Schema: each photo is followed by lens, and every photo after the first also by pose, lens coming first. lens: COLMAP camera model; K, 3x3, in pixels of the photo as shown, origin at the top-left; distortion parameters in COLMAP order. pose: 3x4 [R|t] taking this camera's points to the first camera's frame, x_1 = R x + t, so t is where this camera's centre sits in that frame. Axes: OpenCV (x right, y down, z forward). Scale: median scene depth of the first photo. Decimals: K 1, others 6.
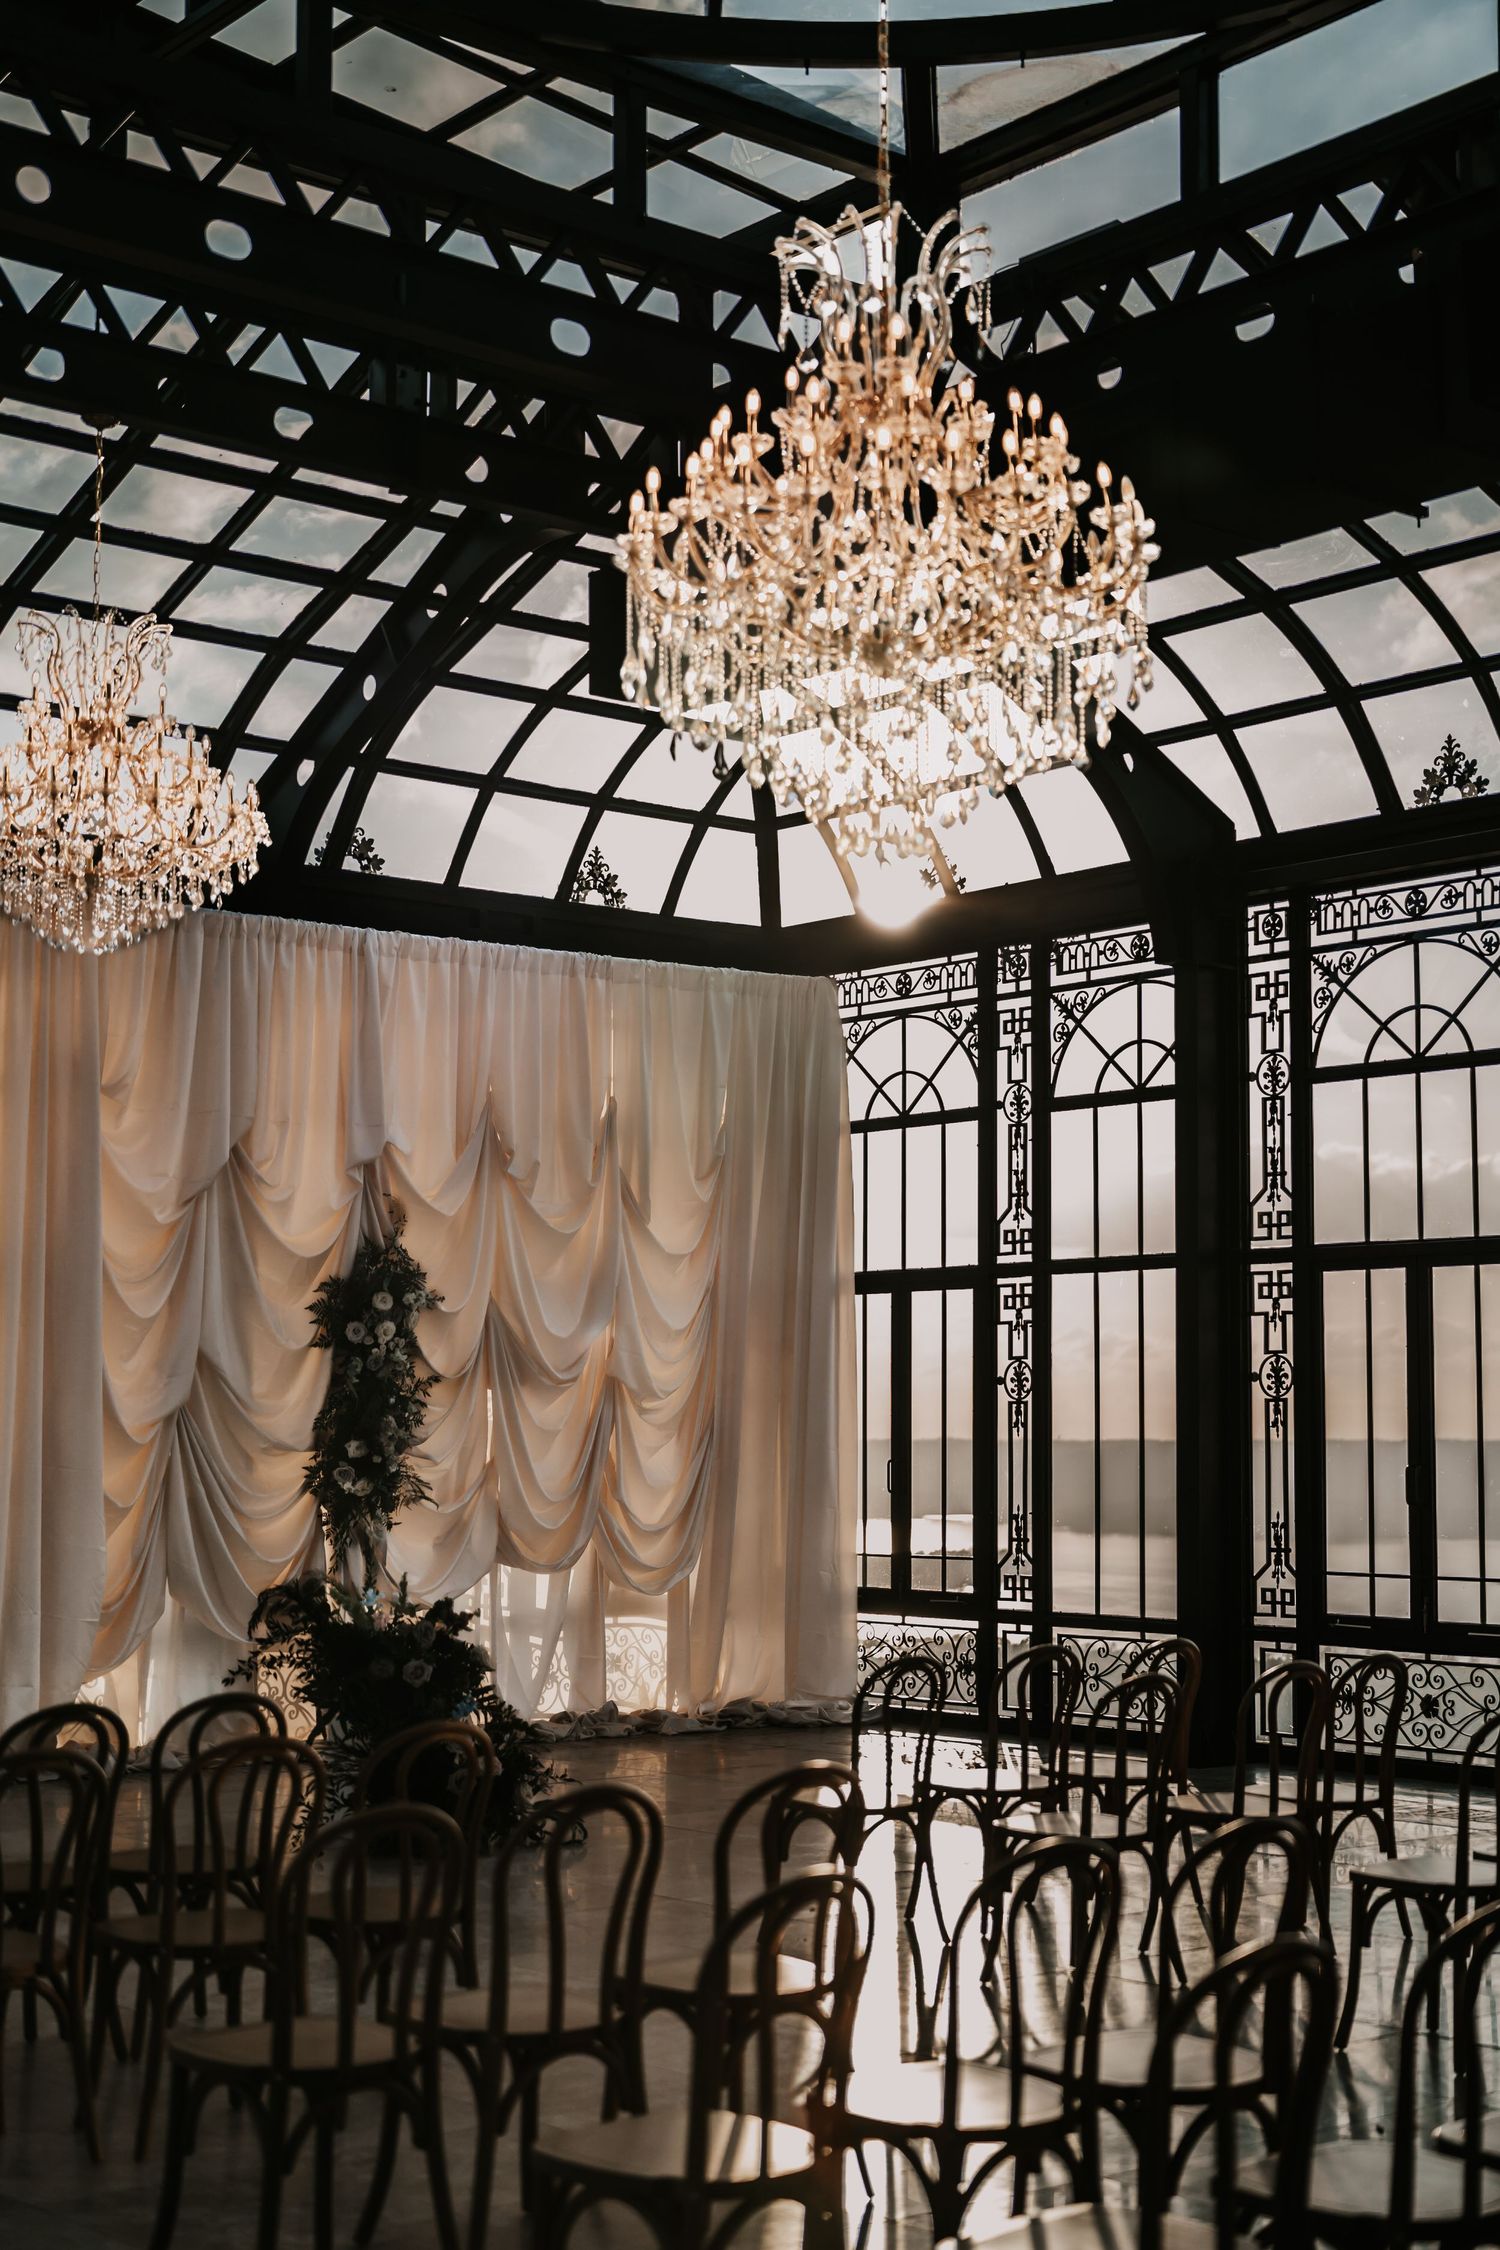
lens RADIAL K [[3359.0, 0, 761.2], [0, 3359.0, 1121.1], [0, 0, 1]] dist [0.029403, 0.000000]
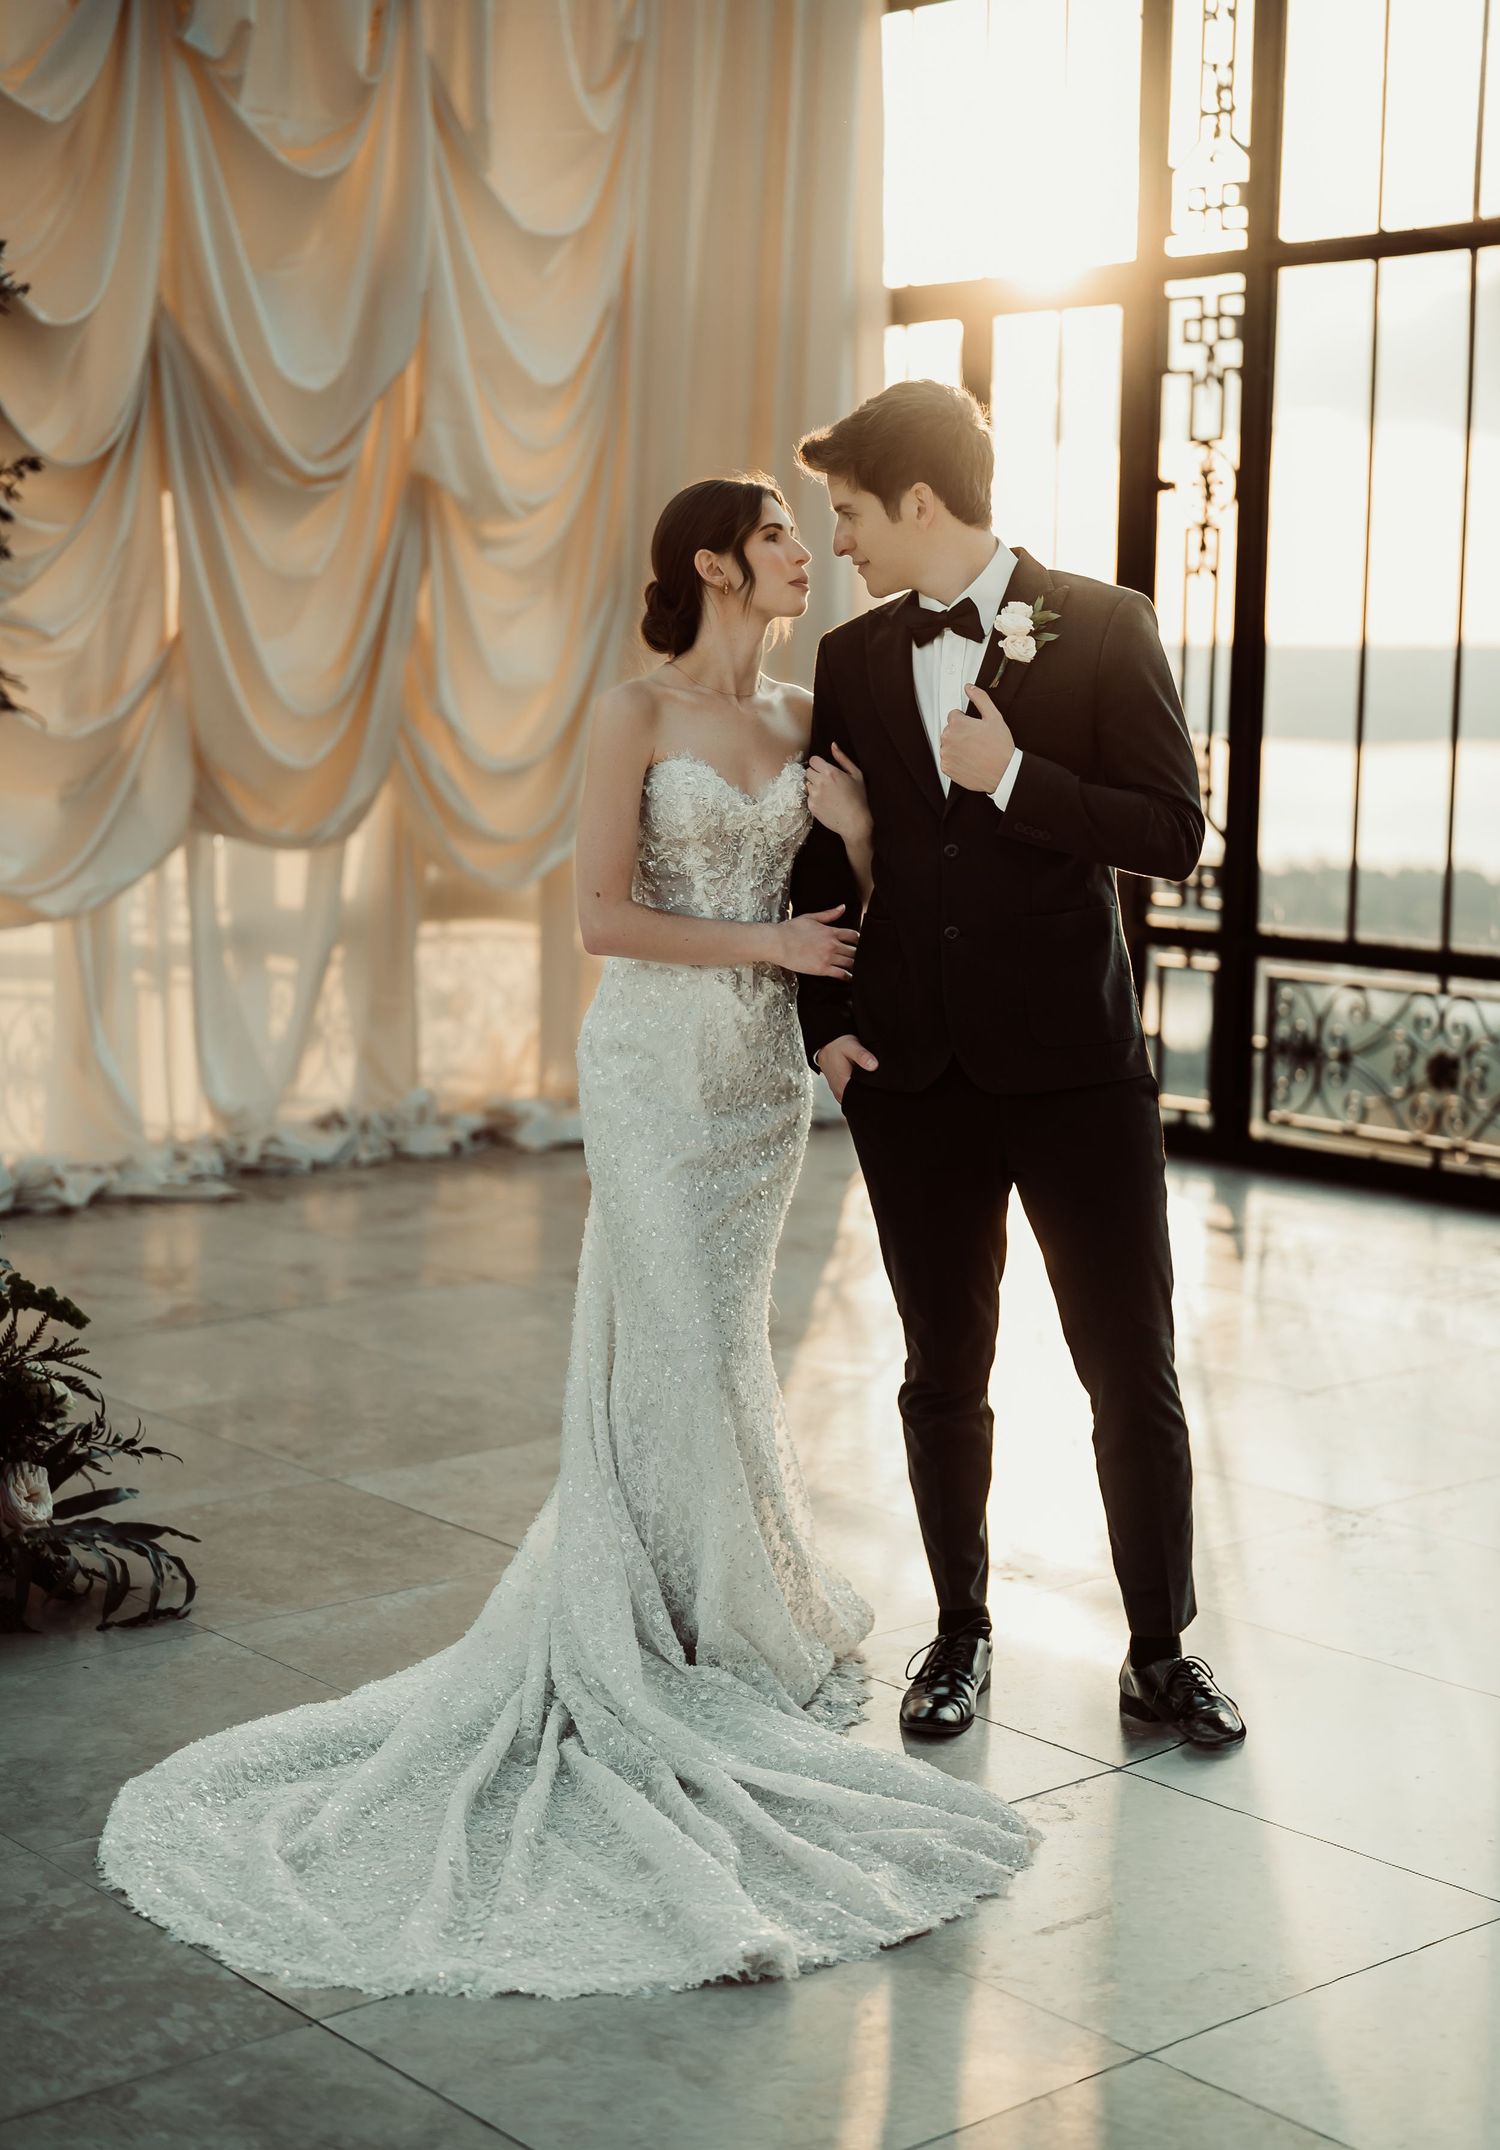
lens RADIAL K [[3418.2, 0, 740.7], [0, 3418.2, 1096.2], [0, 0, 1]] dist [0.032785, 0.000000]
pose [[0.999912, 0.008309, -0.010341, 0.011438], [-0.005718, 0.973355, 0.229230, 0.048127], [0.011970, -0.229151, 0.973317, 0.463811]]
